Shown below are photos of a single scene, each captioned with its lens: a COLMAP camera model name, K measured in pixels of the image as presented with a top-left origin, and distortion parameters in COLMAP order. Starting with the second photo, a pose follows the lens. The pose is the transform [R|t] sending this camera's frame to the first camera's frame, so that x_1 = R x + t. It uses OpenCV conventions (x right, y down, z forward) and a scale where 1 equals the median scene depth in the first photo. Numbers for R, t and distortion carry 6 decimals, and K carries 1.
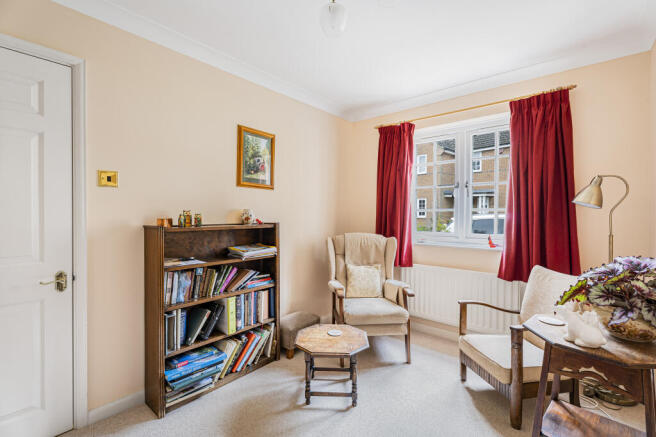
lens RADIAL K [[284.2, 0, 328.0], [0, 284.2, 218.5], [0, 0, 1]] dist [0.000374, 0.000065]
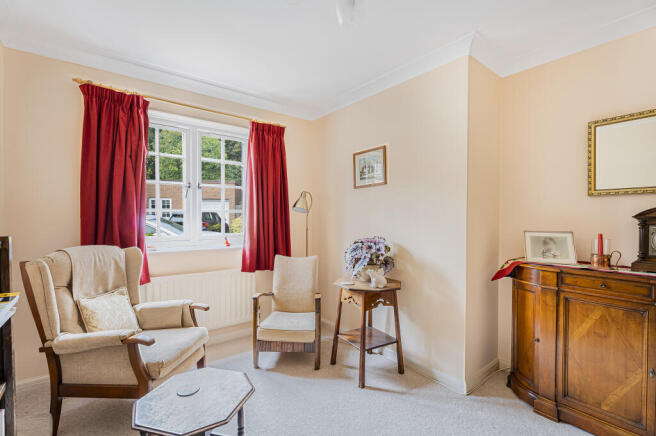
lens RADIAL K [[295.7, 0, 325.9], [0, 295.7, 218.0], [0, 0, 1]] dist [0.001447, 0.000306]
pose [[0.220994, -0.010694, 0.975216, -0.421949], [0.008429, 0.999923, 0.009055, -0.012503], [-0.975239, 0.006219, 0.221068, 0.358549]]
